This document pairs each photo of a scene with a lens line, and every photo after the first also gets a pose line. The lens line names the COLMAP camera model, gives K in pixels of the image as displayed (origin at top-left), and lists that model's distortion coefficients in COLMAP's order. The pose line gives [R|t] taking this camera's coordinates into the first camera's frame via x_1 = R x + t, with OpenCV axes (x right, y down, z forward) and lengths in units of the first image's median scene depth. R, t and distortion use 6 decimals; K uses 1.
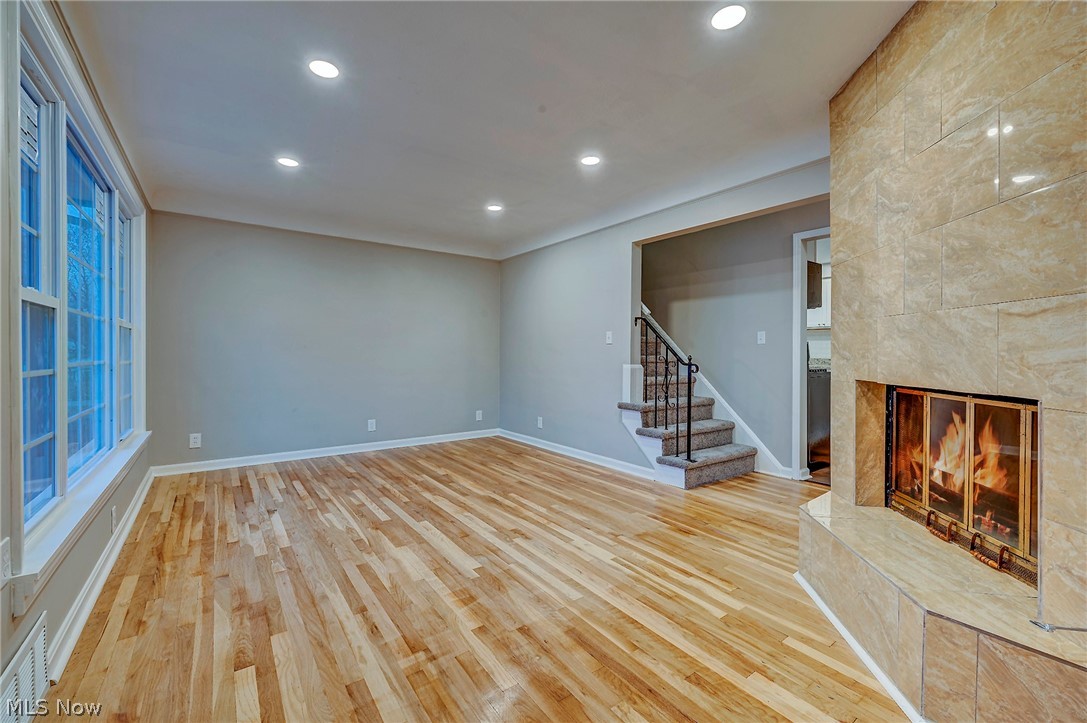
lens RADIAL K [[457.3, 0, 539.8], [0, 457.3, 353.8], [0, 0, 1]] dist [-0.000634, -0.000195]
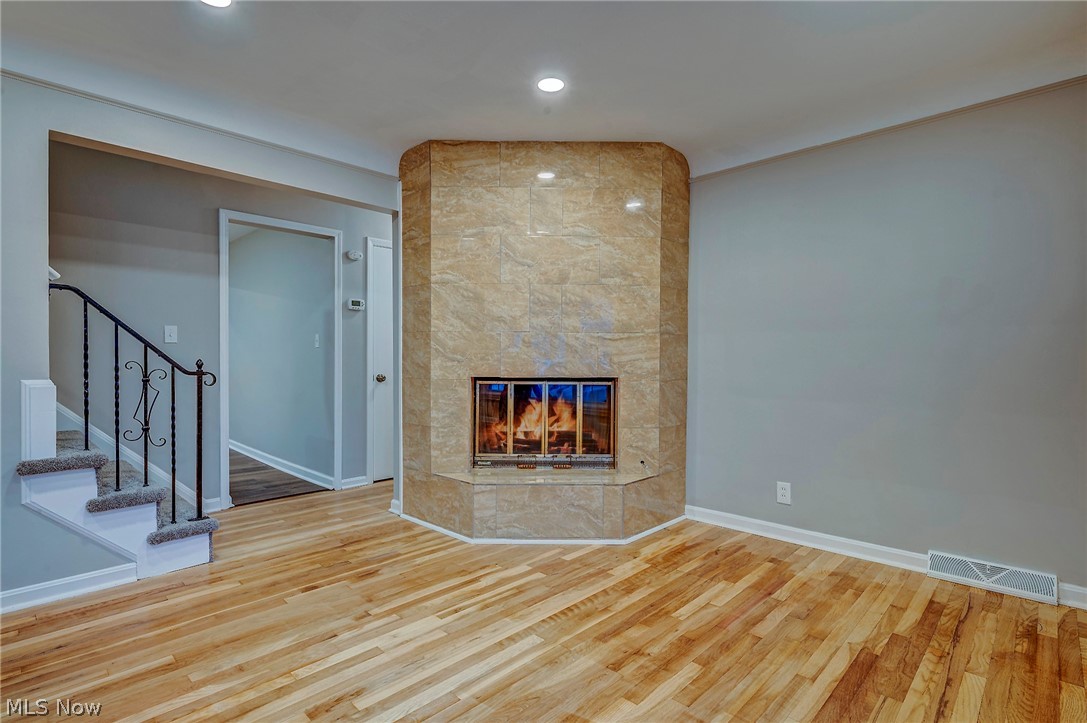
lens RADIAL K [[521.8, 0, 540.4], [0, 521.8, 362.1], [0, 0, 1]] dist [-0.001425, -0.000199]
pose [[-0.176340, -0.013613, 0.984235, -0.732232], [-0.001467, 0.999907, 0.013567, -0.005502], [-0.984328, 0.000948, -0.176343, 0.961268]]
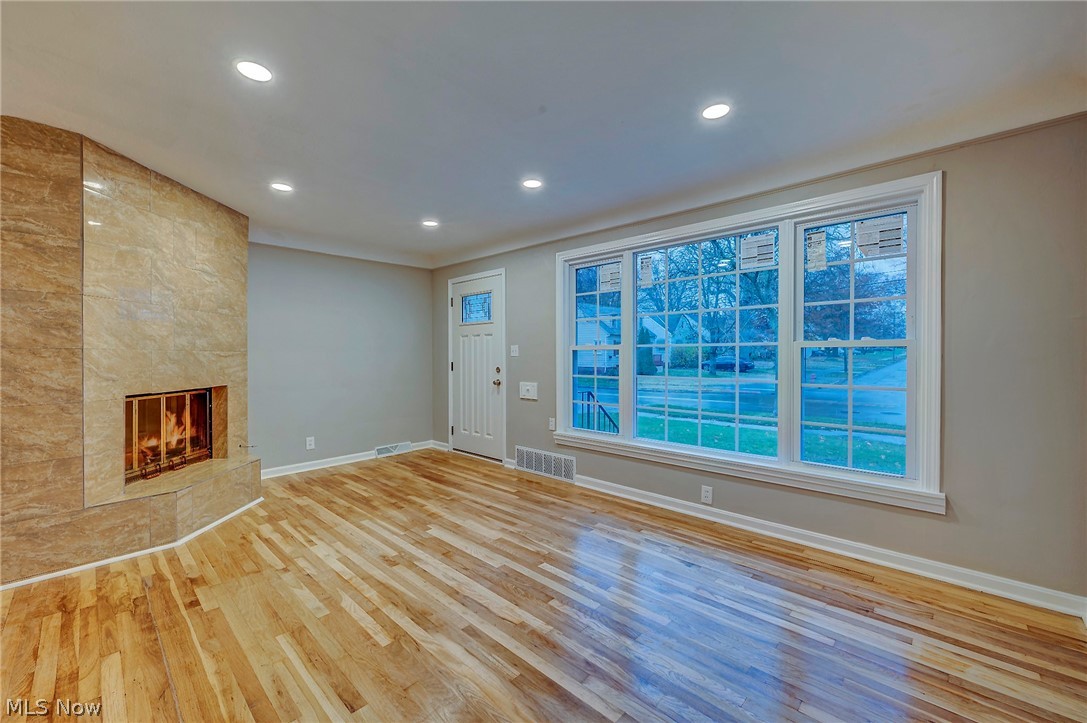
lens RADIAL K [[429.1, 0, 538.0], [0, 429.1, 357.6], [0, 0, 1]] dist [-0.000156, -0.000442]
pose [[-0.983384, 0.000083, -0.181535, -0.208413], [-0.001502, 0.999962, 0.008593, -0.056156], [0.181529, 0.008723, -0.983347, 2.158006]]
